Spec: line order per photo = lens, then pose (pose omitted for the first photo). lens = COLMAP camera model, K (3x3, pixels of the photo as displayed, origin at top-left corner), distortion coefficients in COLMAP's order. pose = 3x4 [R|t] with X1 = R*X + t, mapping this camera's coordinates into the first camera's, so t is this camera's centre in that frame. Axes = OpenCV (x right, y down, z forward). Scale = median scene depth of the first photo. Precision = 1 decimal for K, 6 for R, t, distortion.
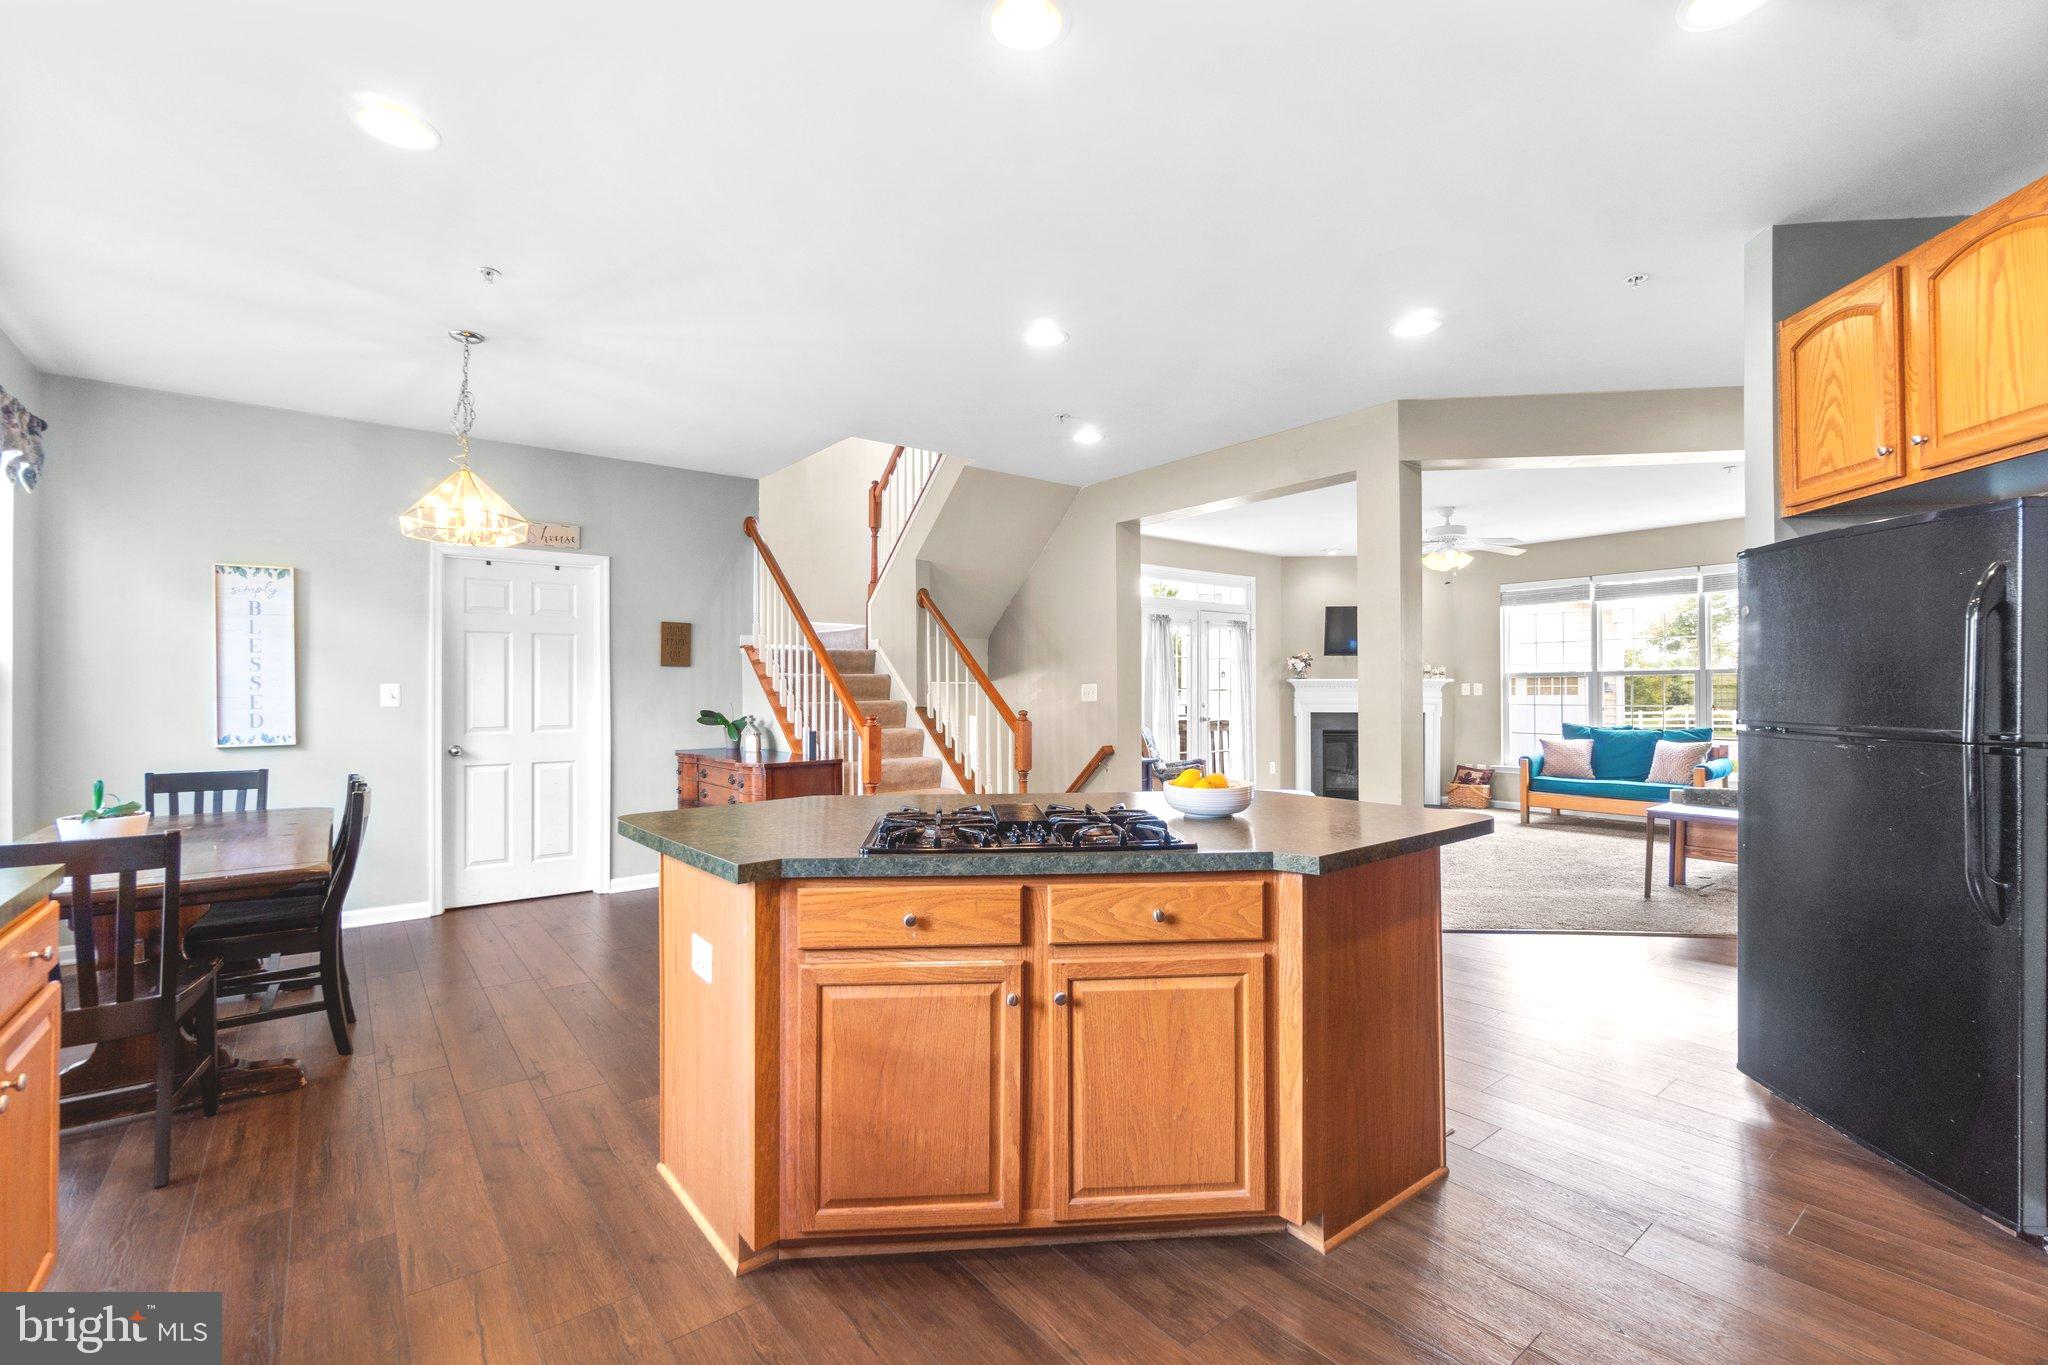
lens RADIAL K [[883.7, 0, 1021.4], [0, 883.7, 683.2], [0, 0, 1]] dist [-0.002907, -0.000047]
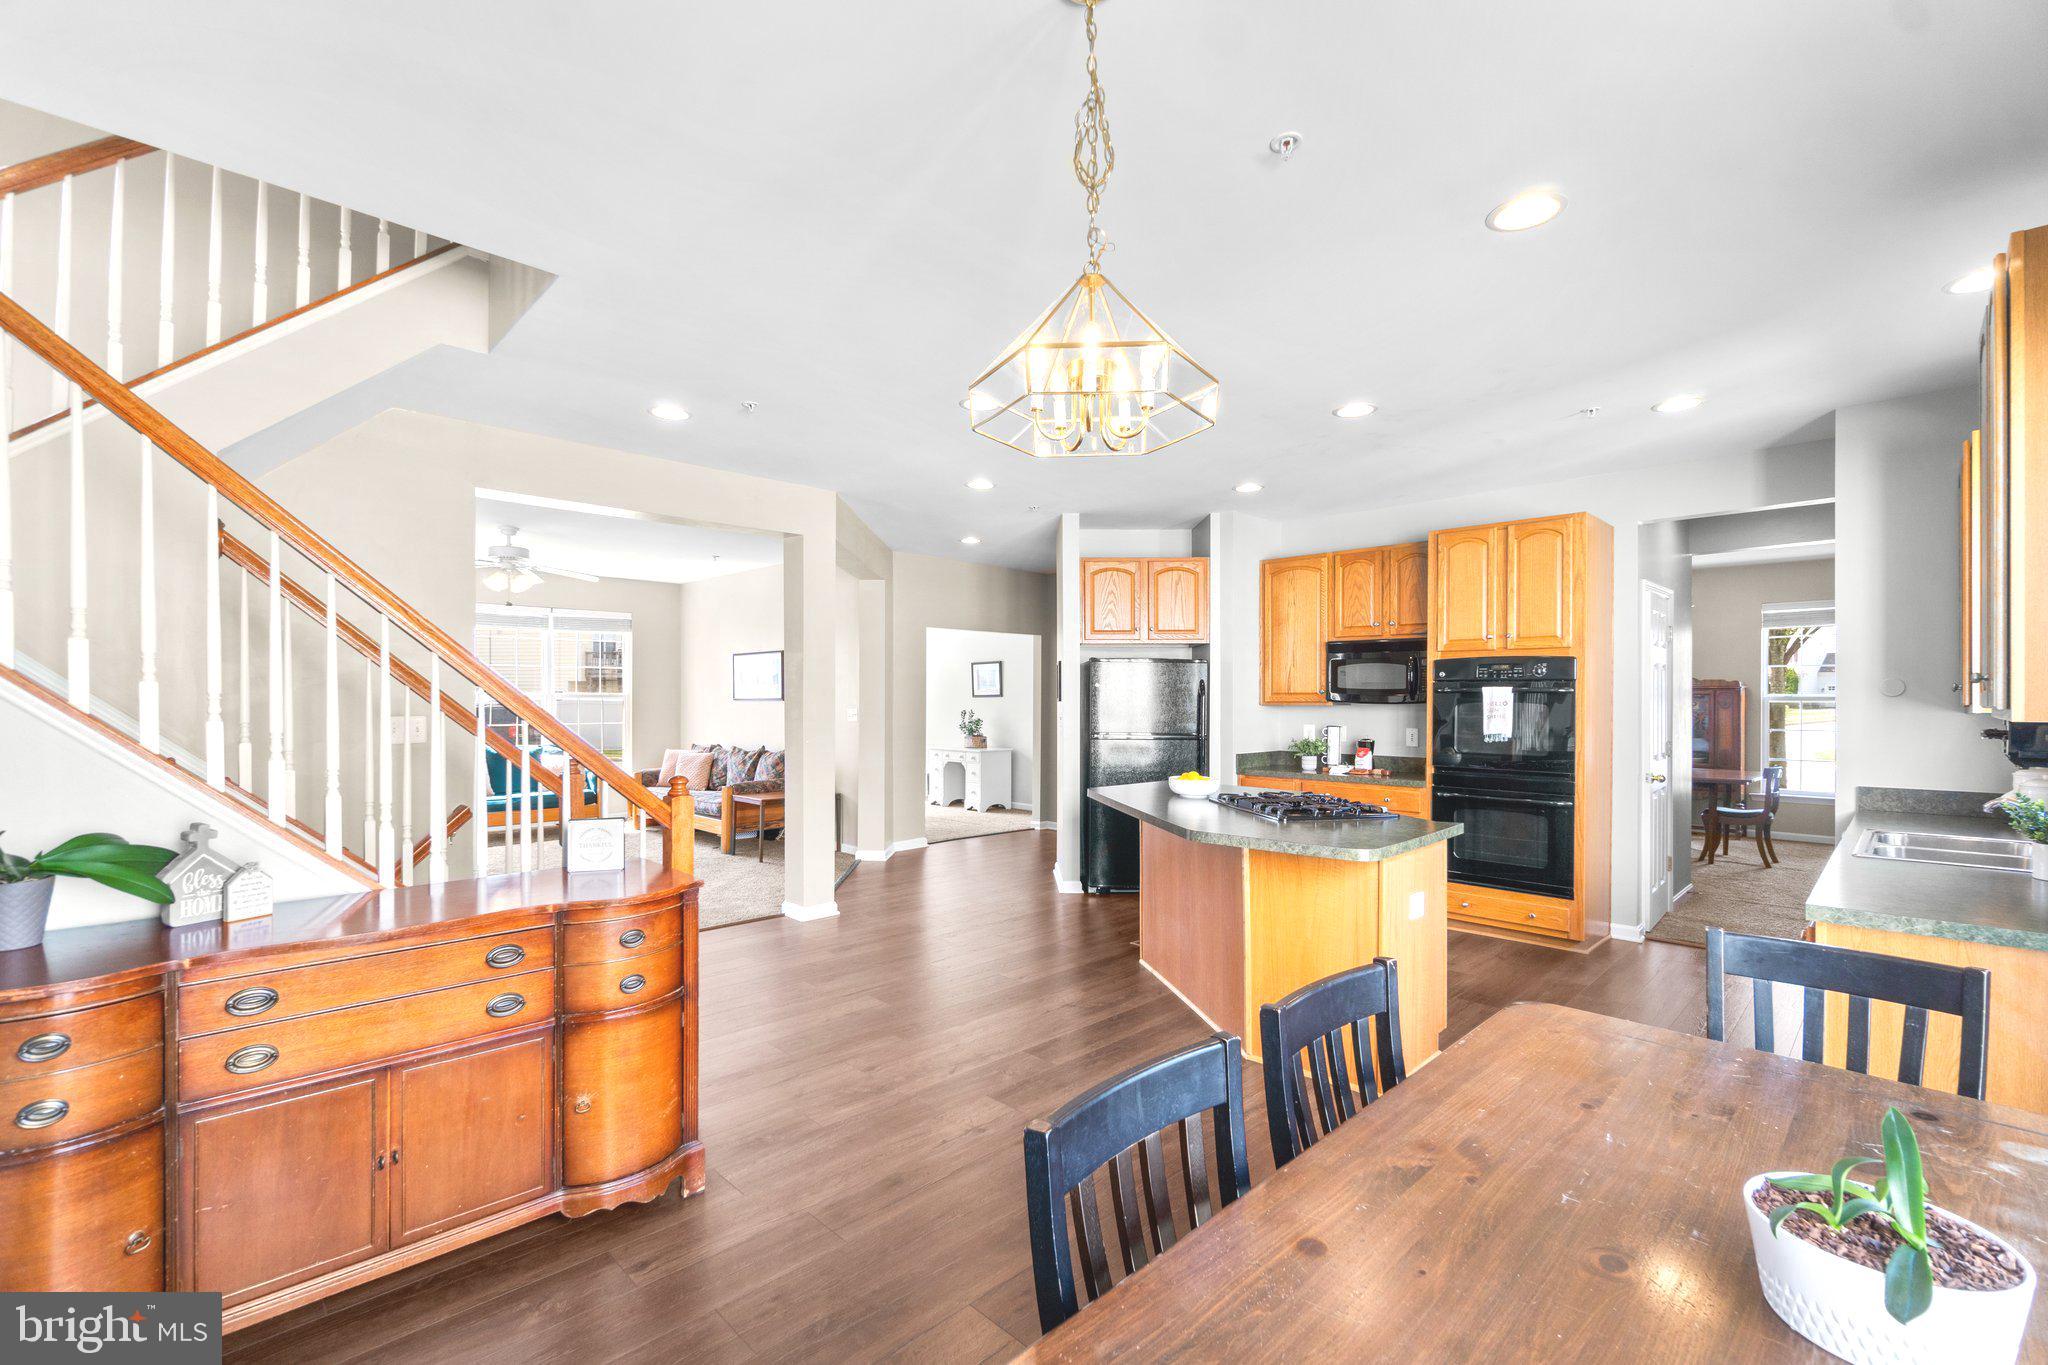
lens RADIAL K [[879.8, 0, 1026.3], [0, 879.8, 694.6], [0, 0, 1]] dist [-0.000848, -0.000089]
pose [[-0.108900, 0.006205, 0.994033, -0.461392], [-0.008895, 0.999934, -0.007217, -0.011367], [-0.994013, -0.009628, -0.108838, 0.455450]]
